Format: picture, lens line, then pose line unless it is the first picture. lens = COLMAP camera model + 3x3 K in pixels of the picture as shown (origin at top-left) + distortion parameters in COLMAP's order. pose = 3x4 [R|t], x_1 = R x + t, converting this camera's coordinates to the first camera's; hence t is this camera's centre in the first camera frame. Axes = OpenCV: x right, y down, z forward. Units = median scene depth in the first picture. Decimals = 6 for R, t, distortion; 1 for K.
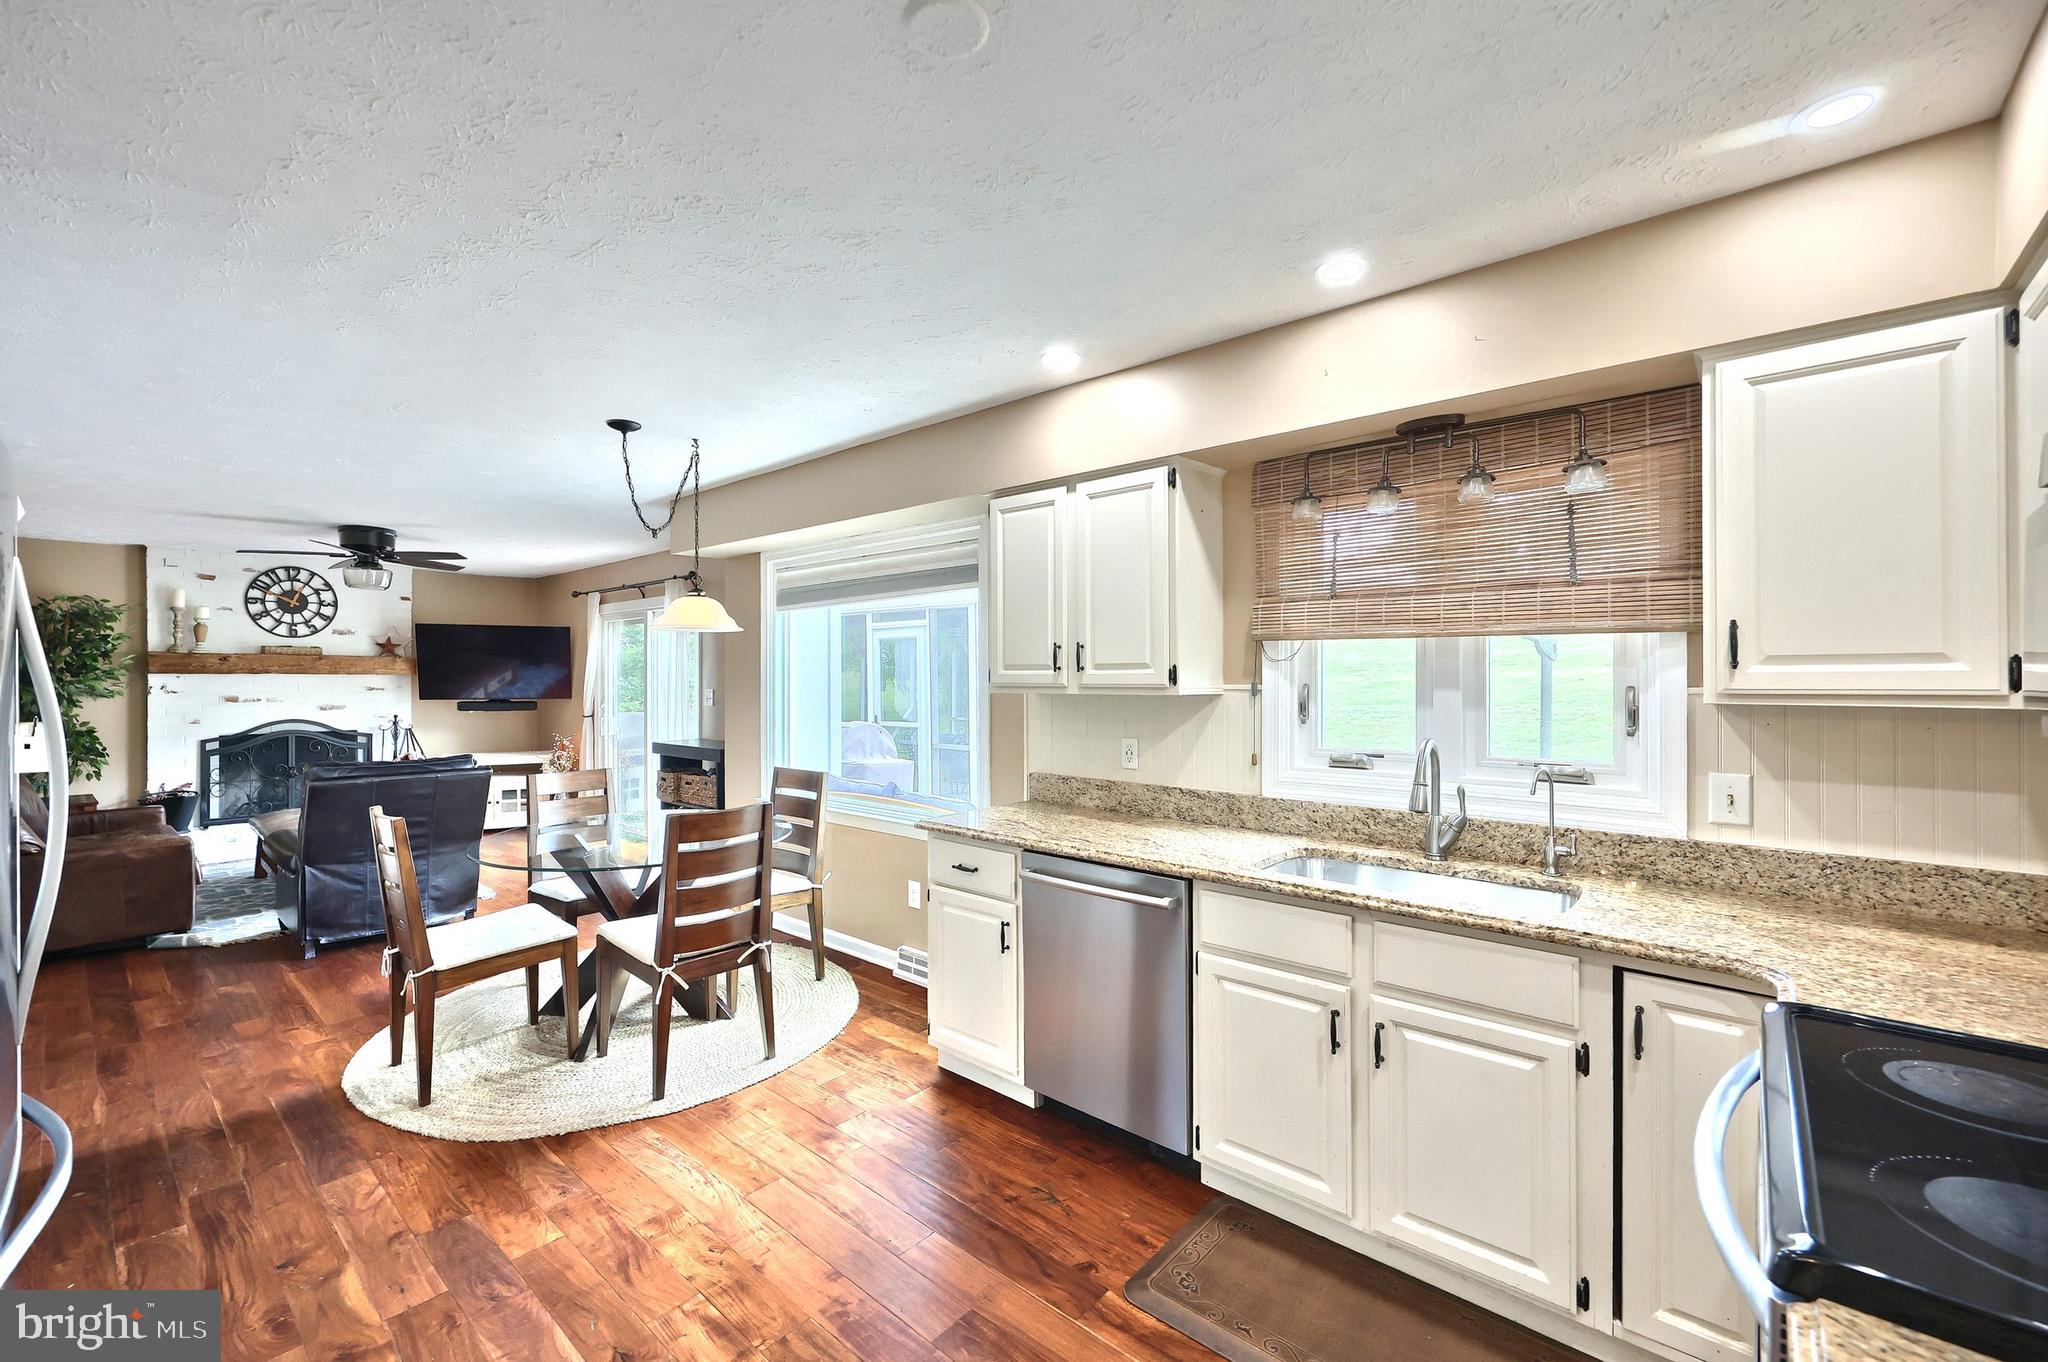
lens RADIAL K [[851.8, 0, 1024.0], [0, 851.8, 681.0], [0, 0, 1]] dist [-0.001274, -0.000635]
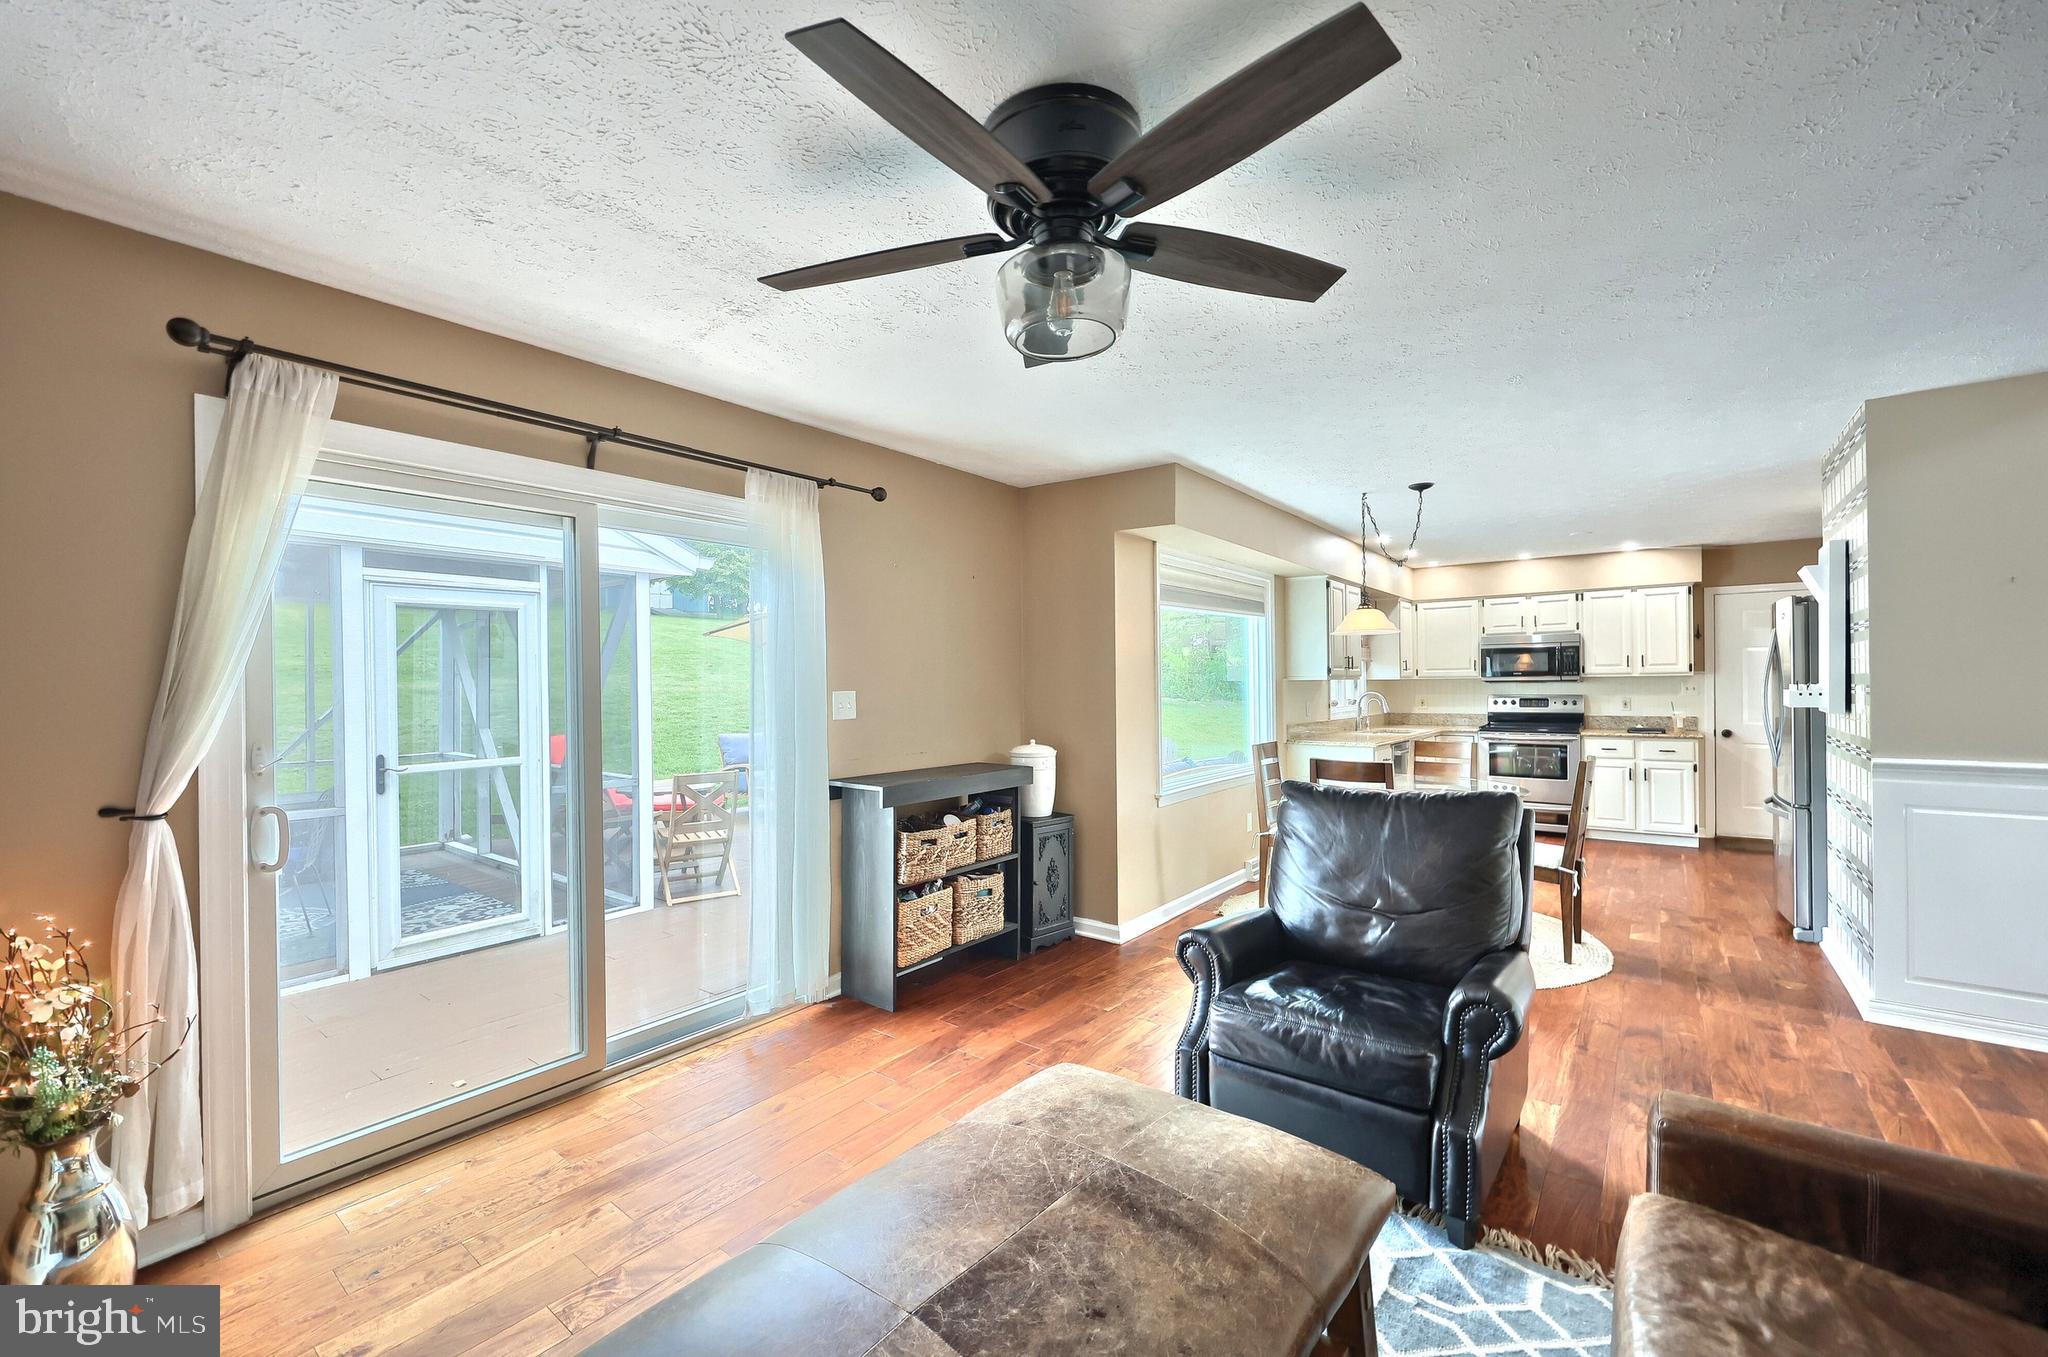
lens RADIAL K [[822.7, 0, 1014.1], [0, 822.7, 685.7], [0, 0, 1]] dist [0.000411, 0.000252]
pose [[-0.057330, 0.000167, 0.998355, -0.925704], [0.014611, 0.999893, 0.000672, 0.008073], [-0.998248, 0.014626, -0.057326, 0.909936]]
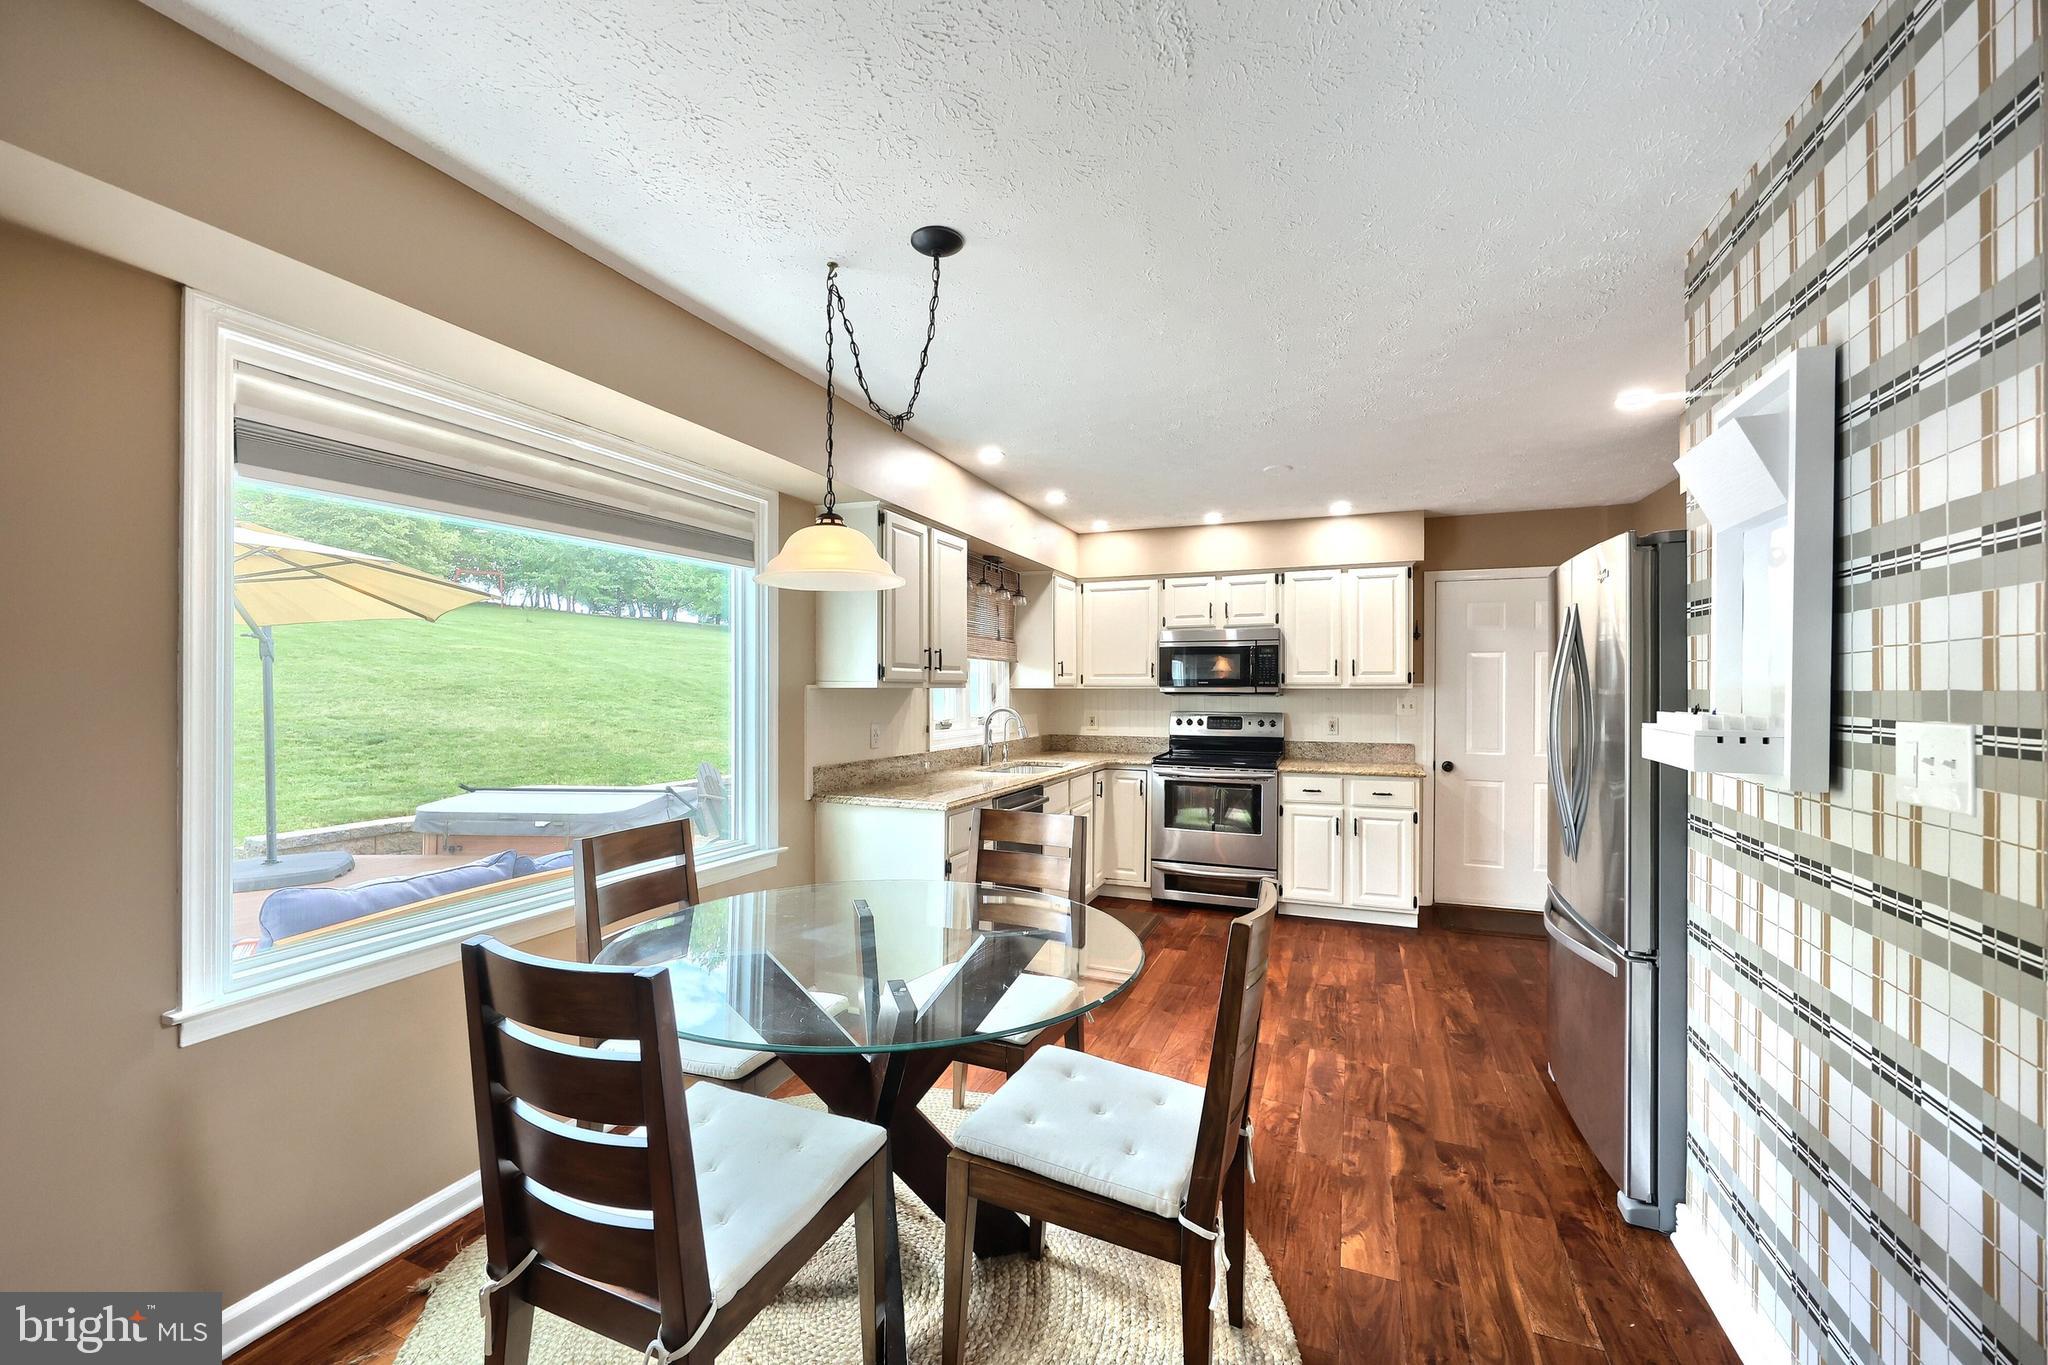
lens RADIAL K [[822.7, 0, 1014.1], [0, 822.7, 689.7], [0, 0, 1]] dist [0.000411, 0.000252]
pose [[-0.324977, -0.001044, 0.945721, -0.537998], [0.001663, 0.999997, 0.001676, 0.007574], [-0.945720, 0.002117, -0.324975, 0.590468]]
